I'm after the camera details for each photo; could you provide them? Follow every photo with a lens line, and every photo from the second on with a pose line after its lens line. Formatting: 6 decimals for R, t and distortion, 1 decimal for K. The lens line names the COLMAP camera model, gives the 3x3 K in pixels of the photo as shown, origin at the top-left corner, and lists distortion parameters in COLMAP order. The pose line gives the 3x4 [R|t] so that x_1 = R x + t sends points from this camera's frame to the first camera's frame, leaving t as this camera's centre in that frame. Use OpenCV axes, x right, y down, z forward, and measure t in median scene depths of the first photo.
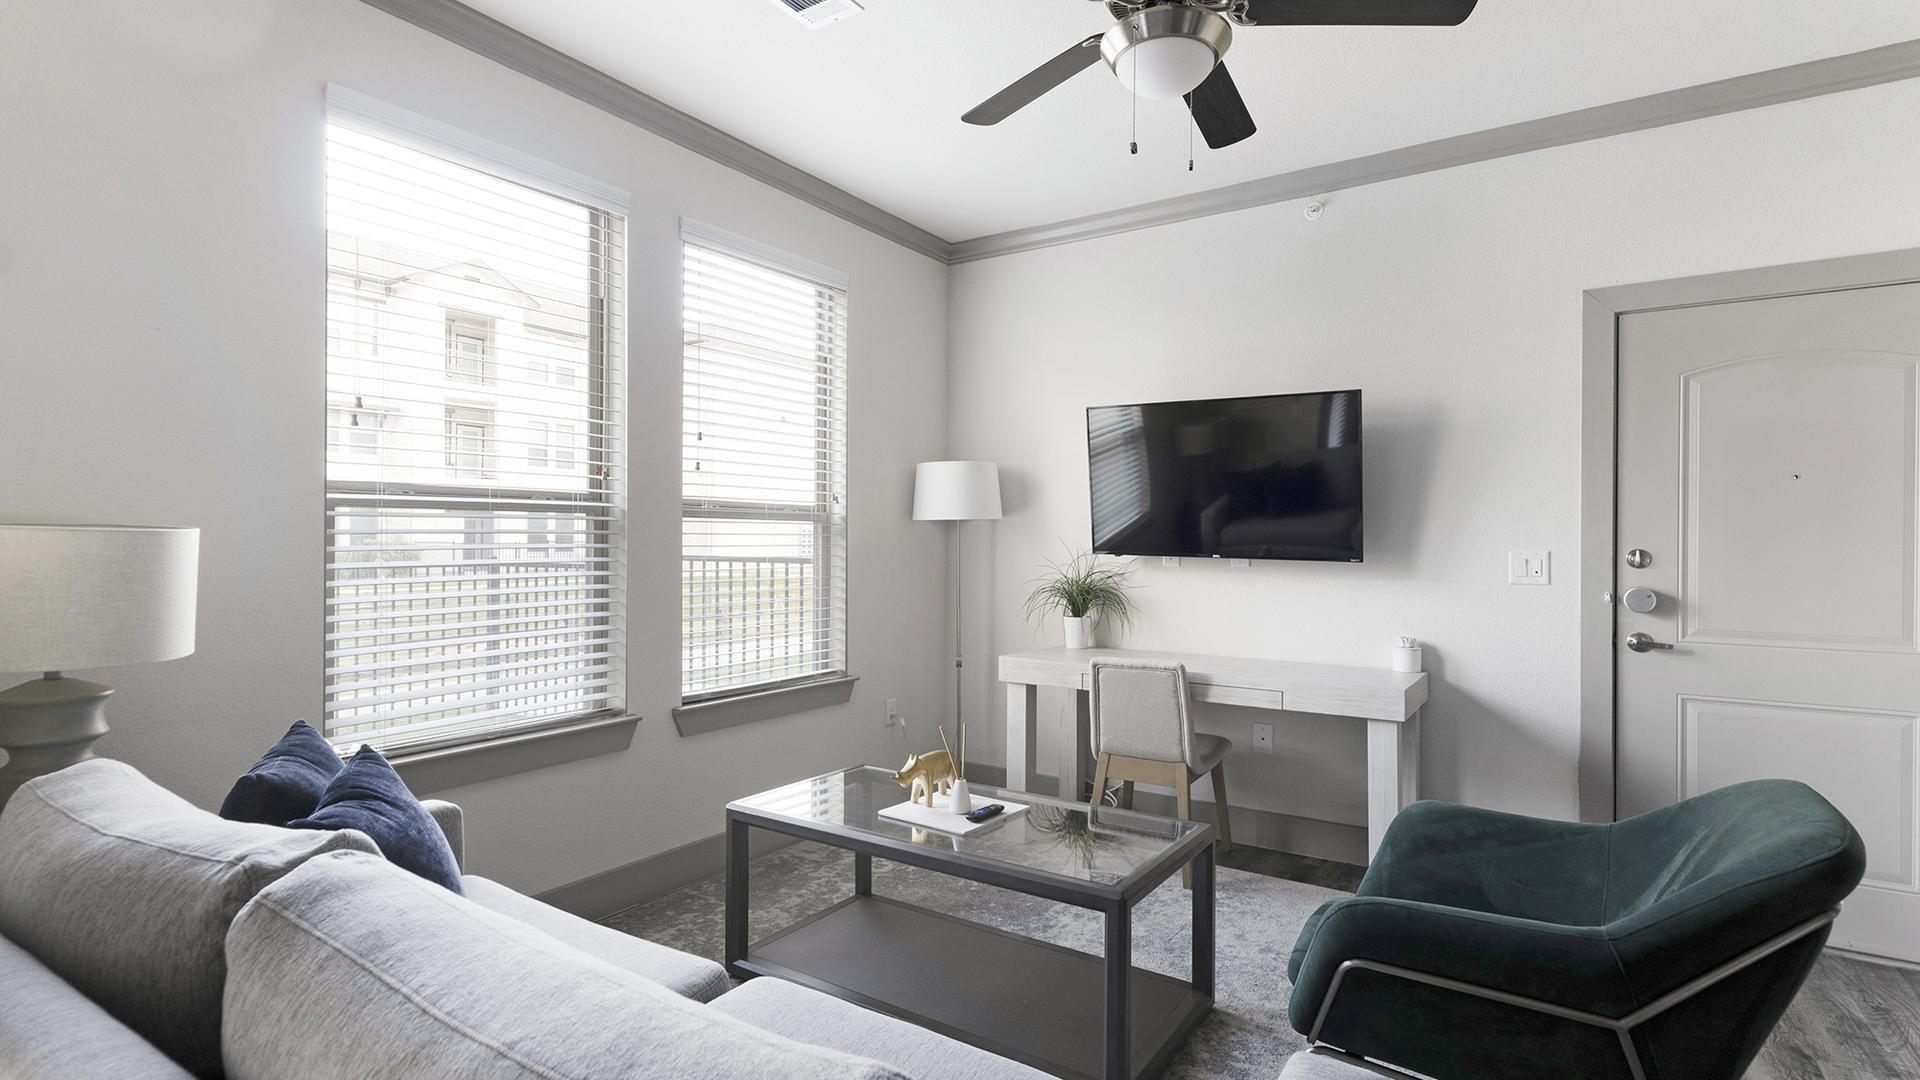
lens RADIAL K [[903.5, 0, 958.7], [0, 903.5, 546.8], [0, 0, 1]] dist [0.001600, -0.000189]
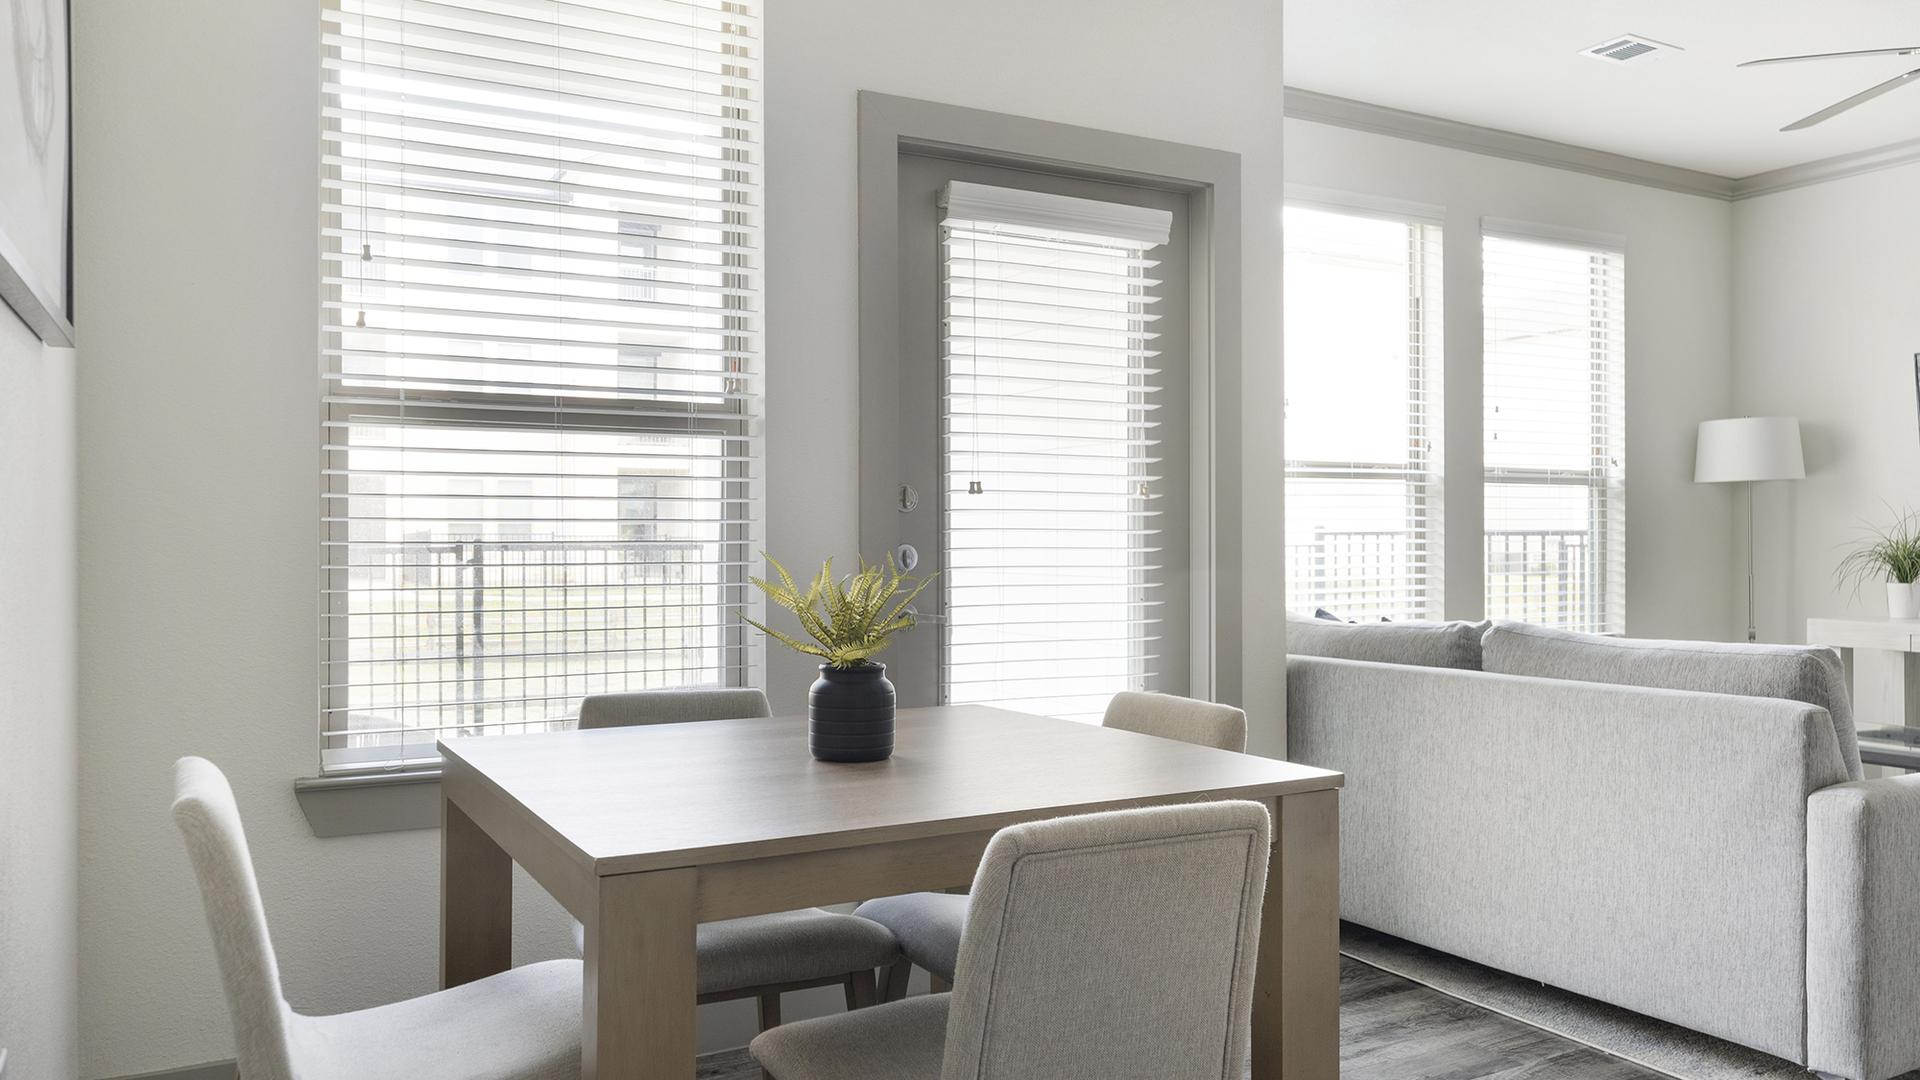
lens RADIAL K [[1352.9, 0, 955.7], [0, 1352.9, 543.4], [0, 0, 1]] dist [-0.002885, -0.002545]
pose [[0.885141, -0.005524, -0.465290, -0.108275], [0.003662, 0.999981, -0.004906, 0.053760], [0.465308, 0.002638, 0.885145, -0.859162]]
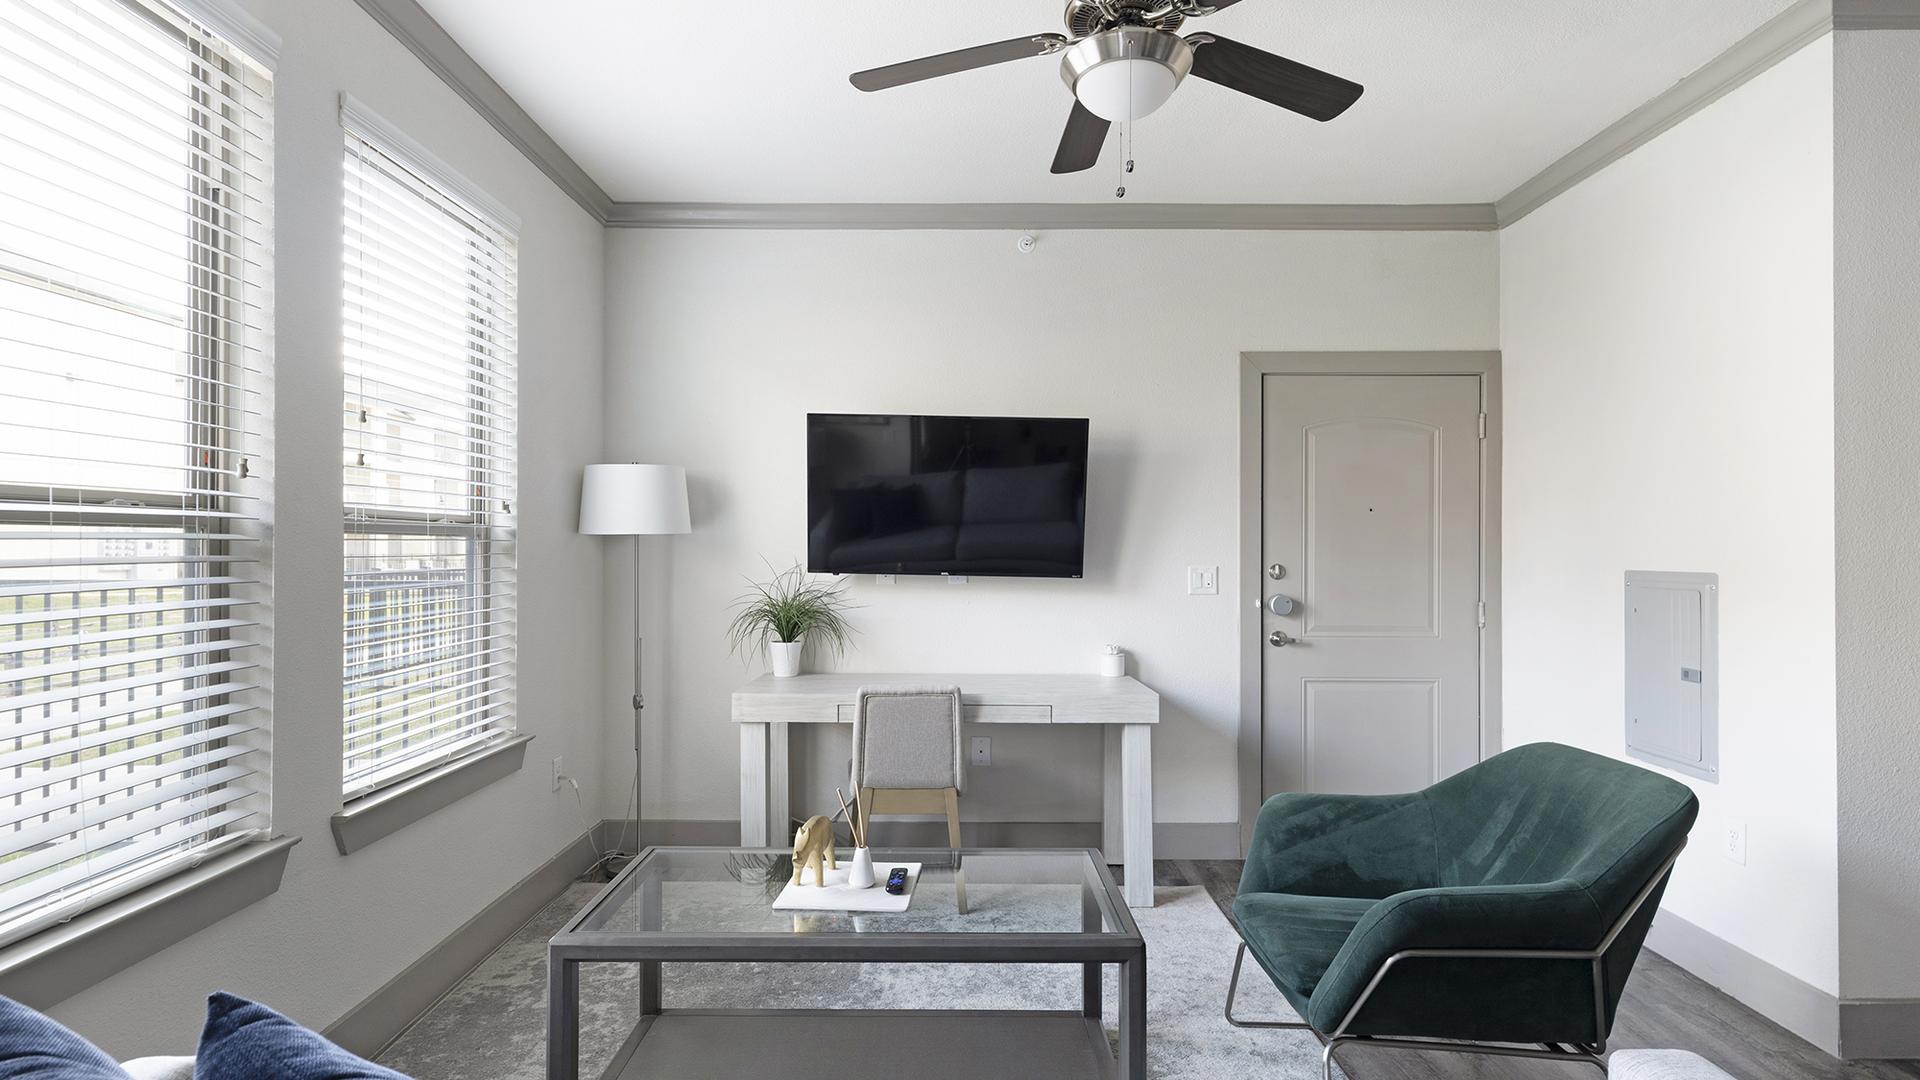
lens RADIAL K [[927.2, 0, 948.4], [0, 927.2, 548.9], [0, 0, 1]] dist [0.002199, -0.000014]
pose [[0.838533, -0.003450, 0.544840, -0.320322], [0.005334, 0.999984, -0.001877, -0.018305], [-0.544825, 0.004480, 0.838538, 0.170422]]
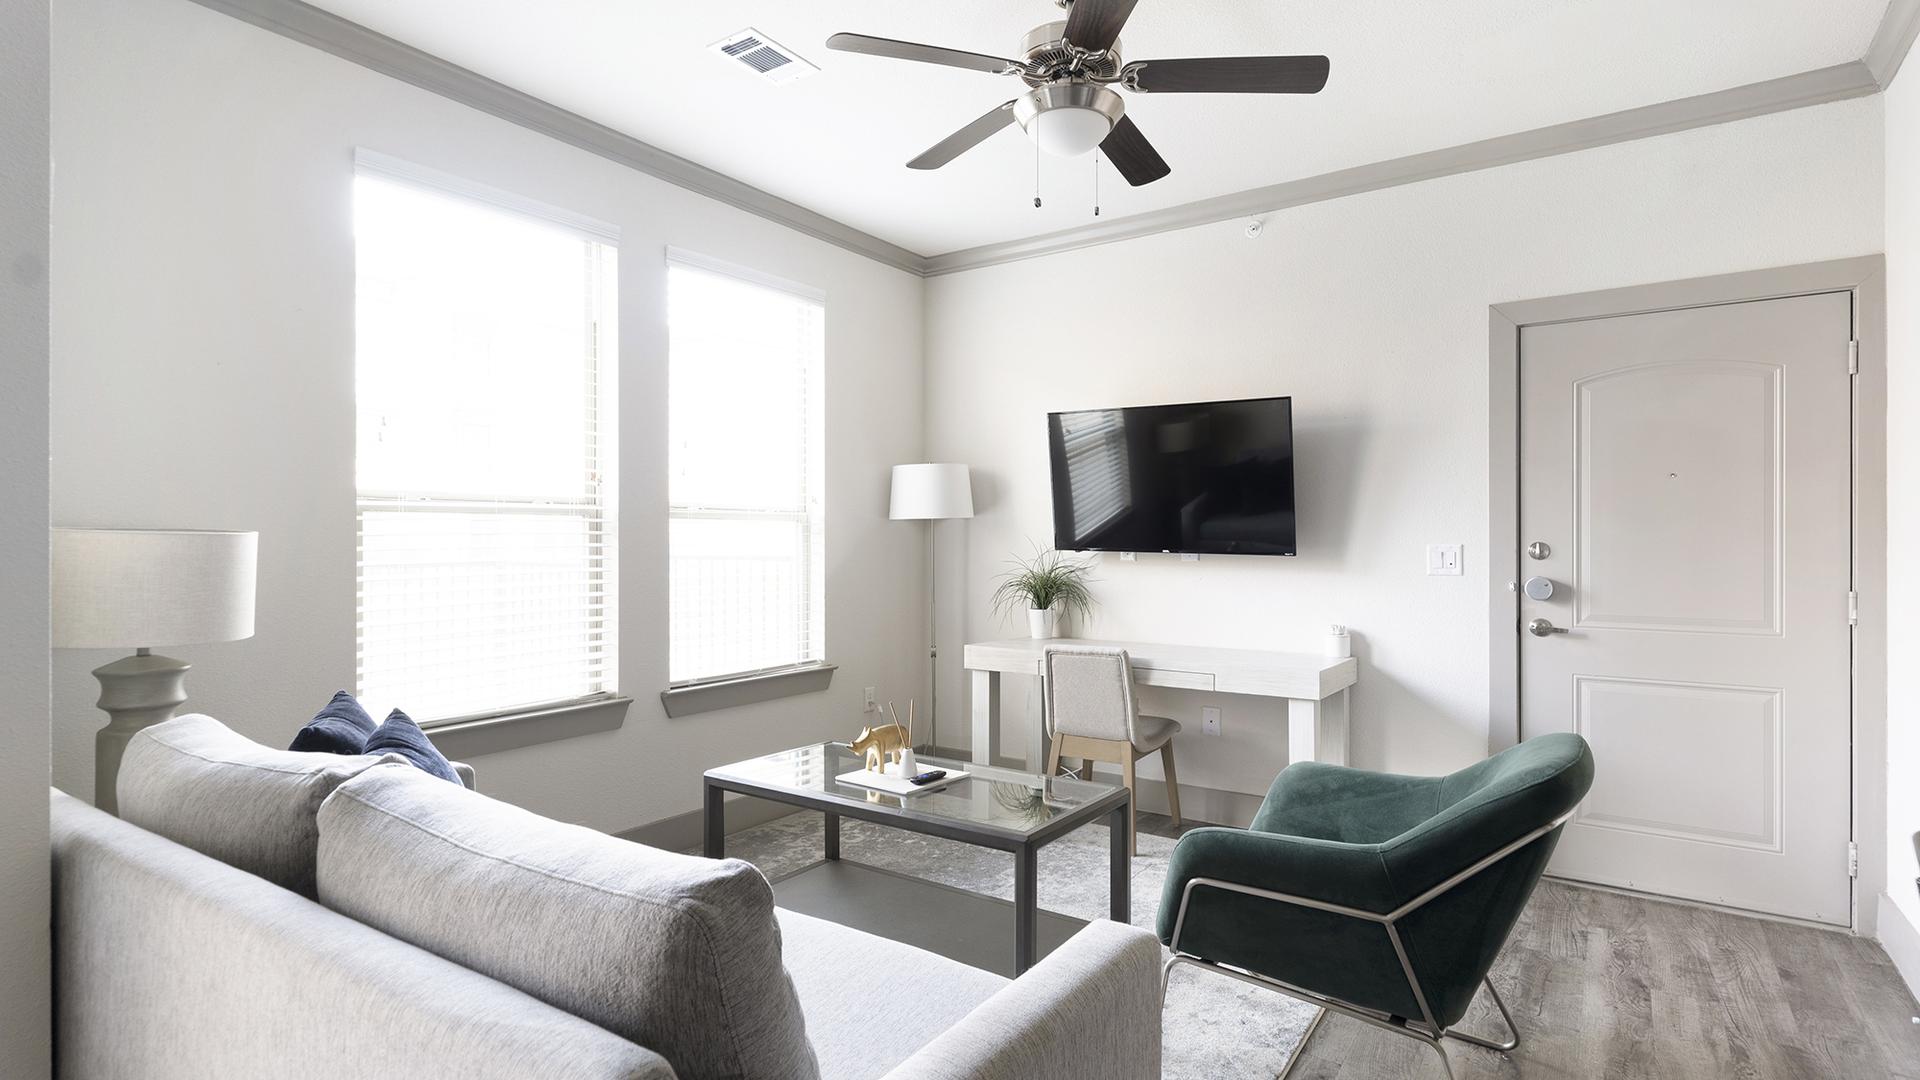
lens RADIAL K [[937.1, 0, 959.5], [0, 937.1, 544.1], [0, 0, 1]] dist [-0.001047, 0.000833]
pose [[0.999796, -0.006275, -0.019221, 0.073108], [0.006252, 0.999980, -0.001217, 0.002058], [0.019228, 0.001096, 0.999815, -0.141199]]
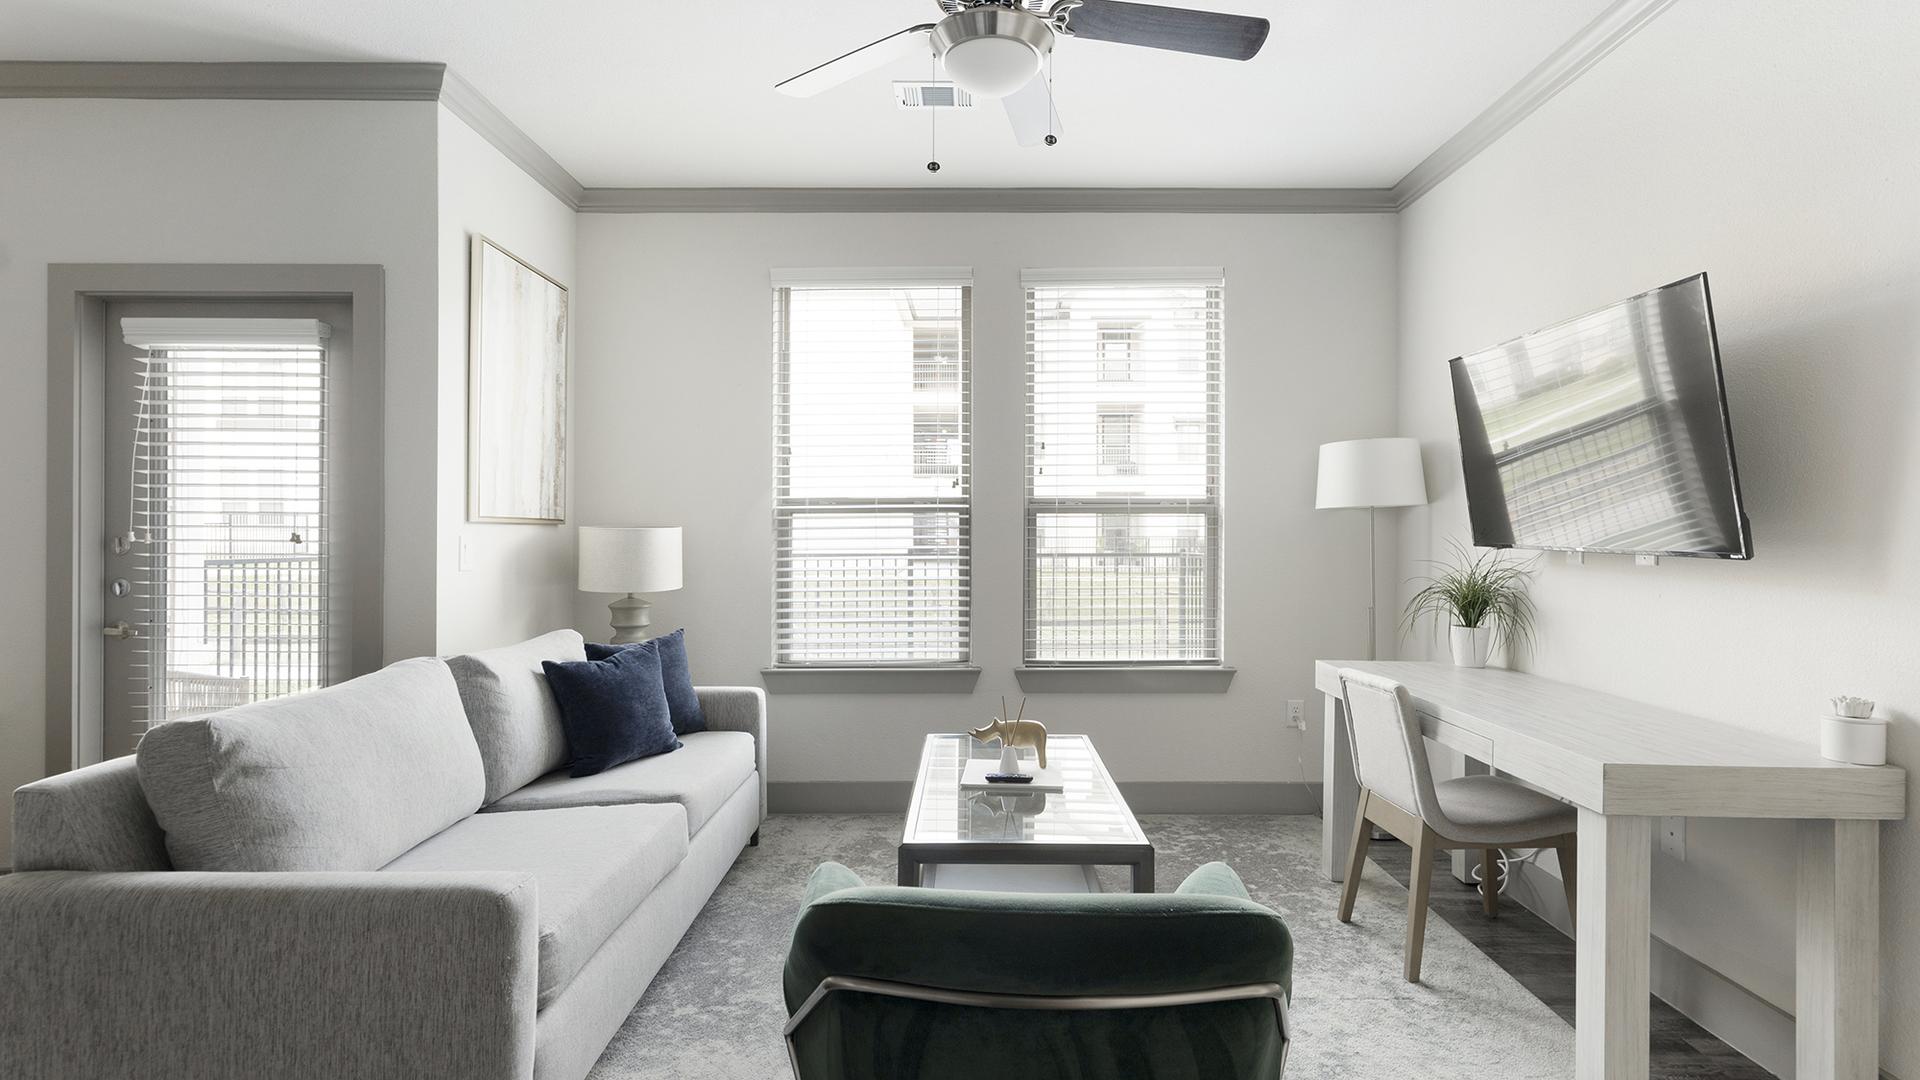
lens RADIAL K [[922.0, 0, 984.7], [0, 922.0, 540.6], [0, 0, 1]] dist [0.003469, 0.000649]
pose [[0.558042, 0.000801, -0.829813, 0.739429], [-0.003484, 0.999993, -0.001378, 0.006324], [0.829806, 0.003660, 0.558040, 0.268397]]
